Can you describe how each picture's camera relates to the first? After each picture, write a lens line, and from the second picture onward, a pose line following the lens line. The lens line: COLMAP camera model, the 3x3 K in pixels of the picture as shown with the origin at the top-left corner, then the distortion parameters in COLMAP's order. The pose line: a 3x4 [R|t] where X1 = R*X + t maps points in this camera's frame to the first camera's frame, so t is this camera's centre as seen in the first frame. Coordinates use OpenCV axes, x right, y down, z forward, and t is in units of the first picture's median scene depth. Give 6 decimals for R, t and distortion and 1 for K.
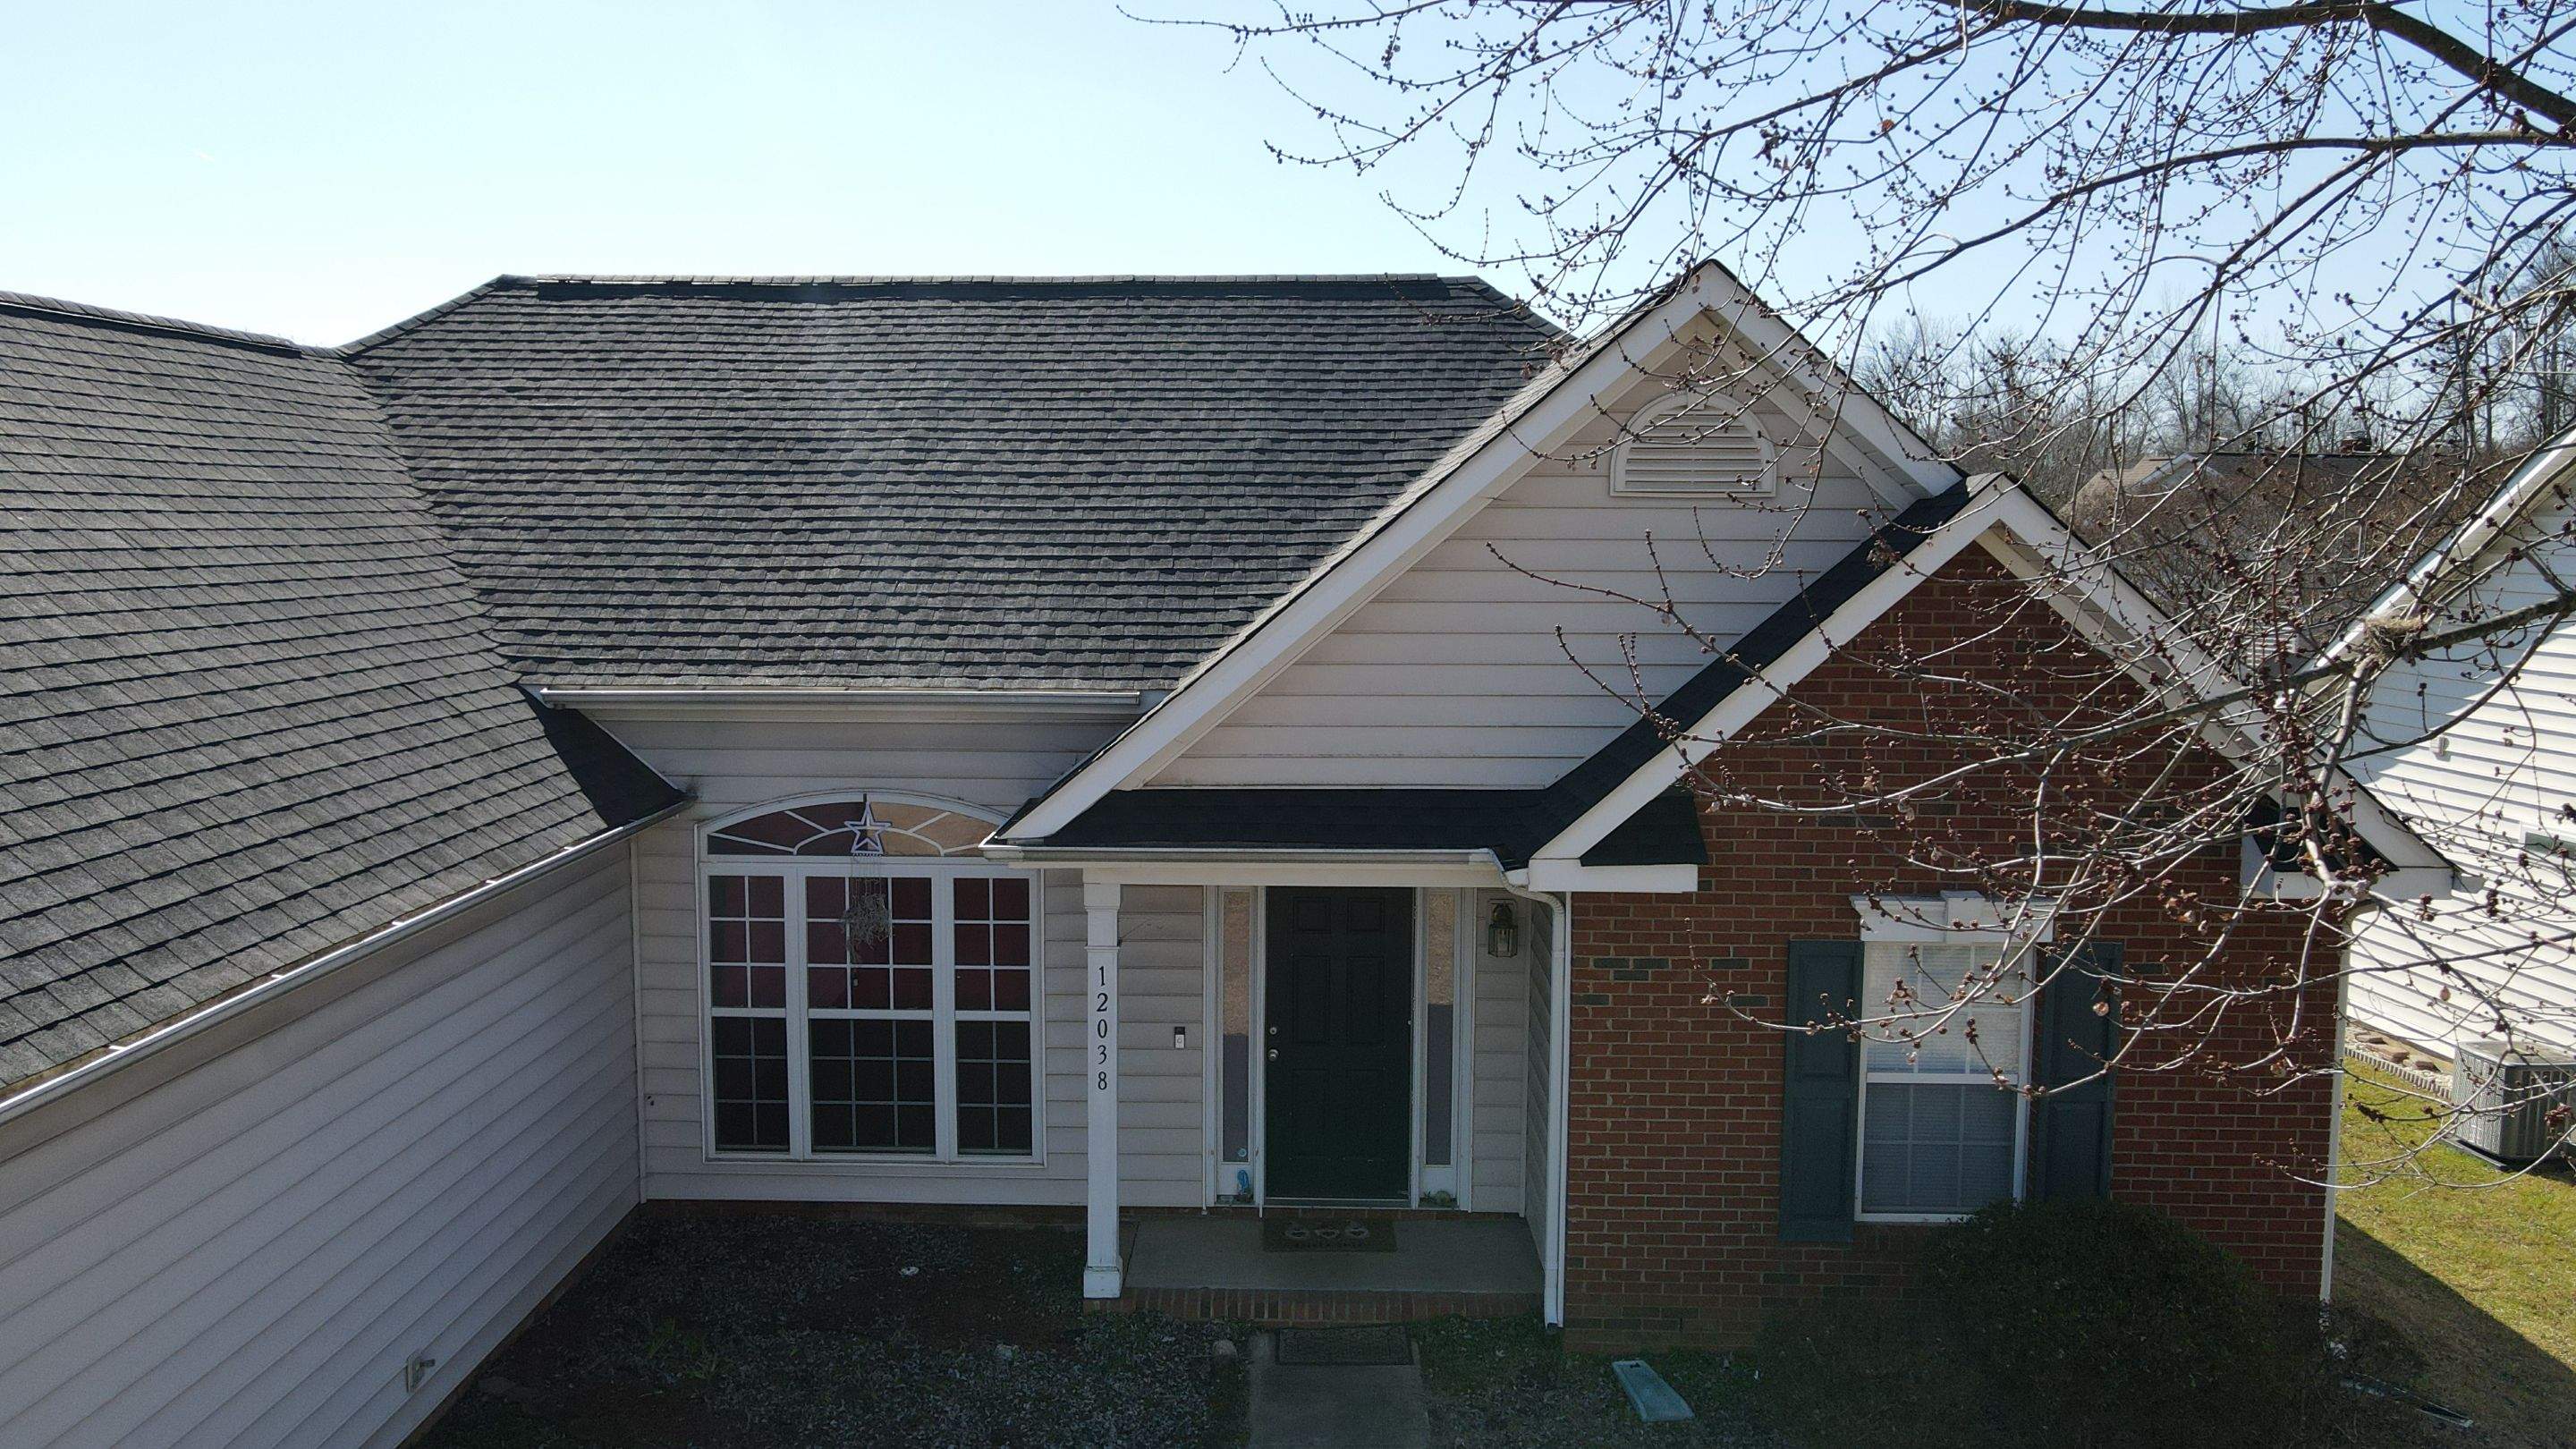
lens RADIAL K [[1872.4, 0, 1264.7], [0, 1872.4, 726.2], [0, 0, 1]] dist [0.023626, 0.001940]
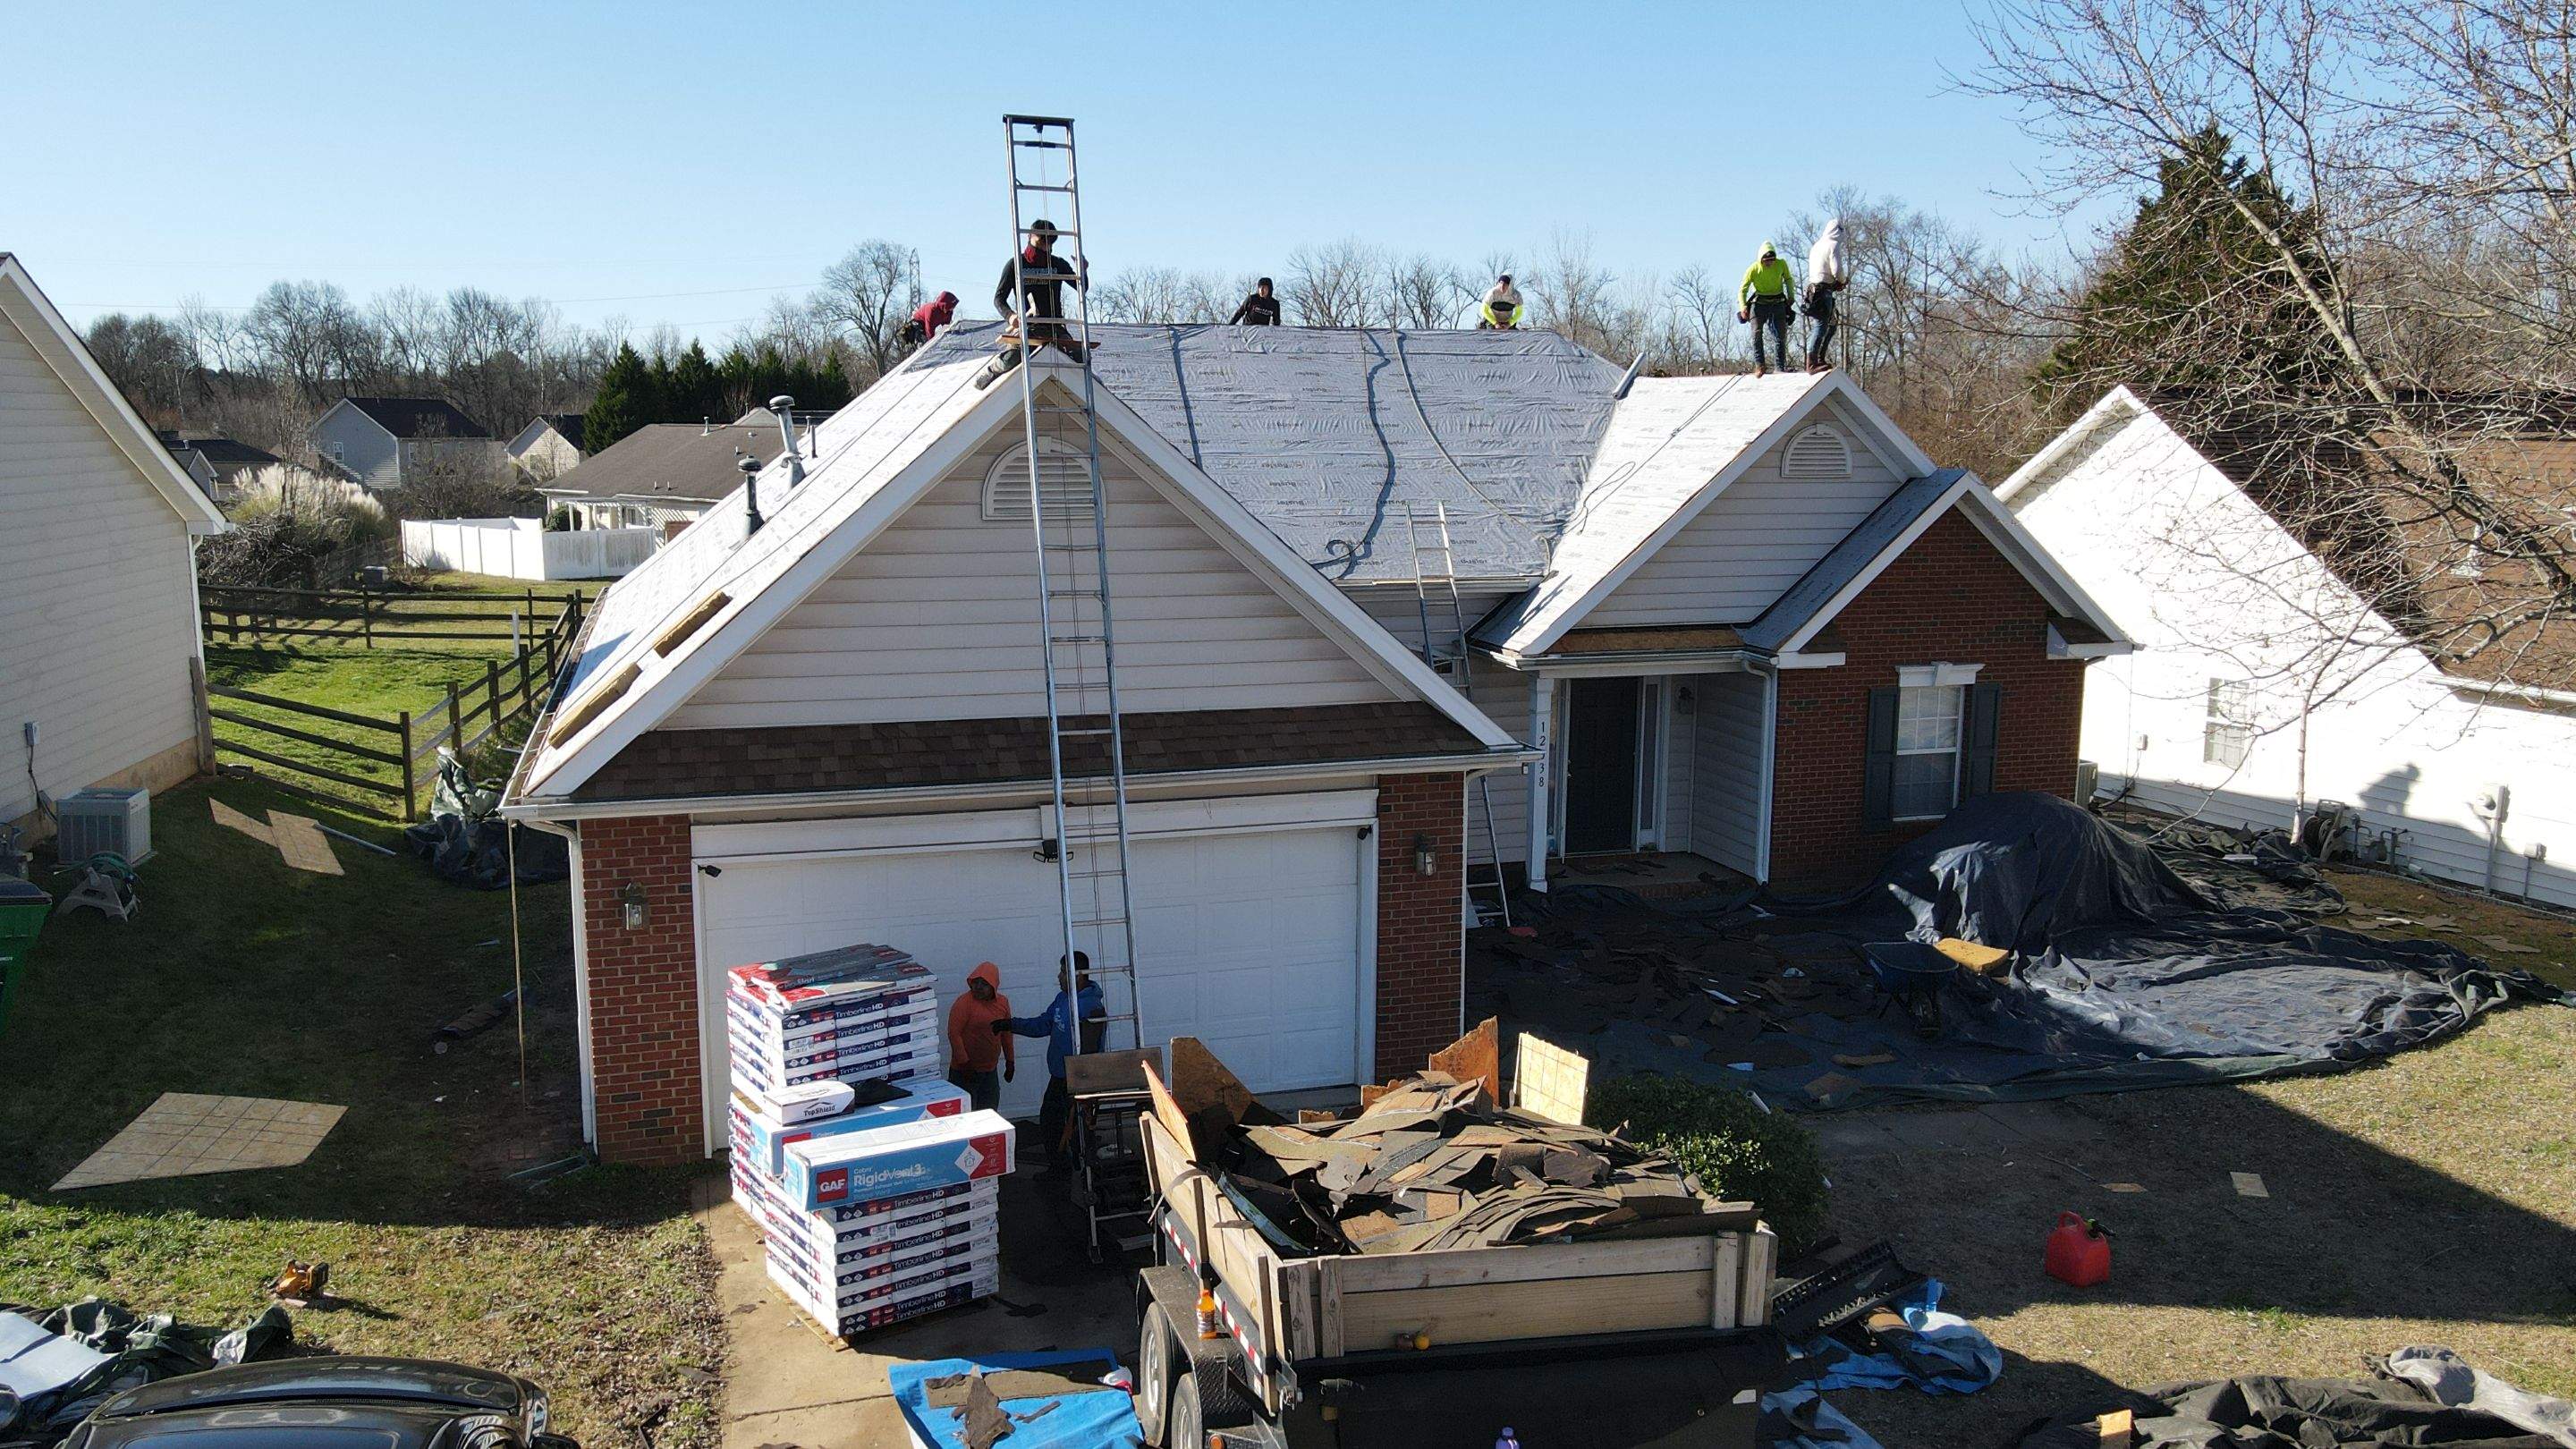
lens RADIAL K [[1872.4, 0, 1264.7], [0, 1872.4, 726.2], [0, 0, 1]] dist [0.023626, 0.001940]
pose [[0.949358, -0.050810, 0.310060, -0.953738], [0.035089, 0.997810, 0.056074, 0.013794], [-0.312230, -0.042354, 0.949062, -0.739542]]
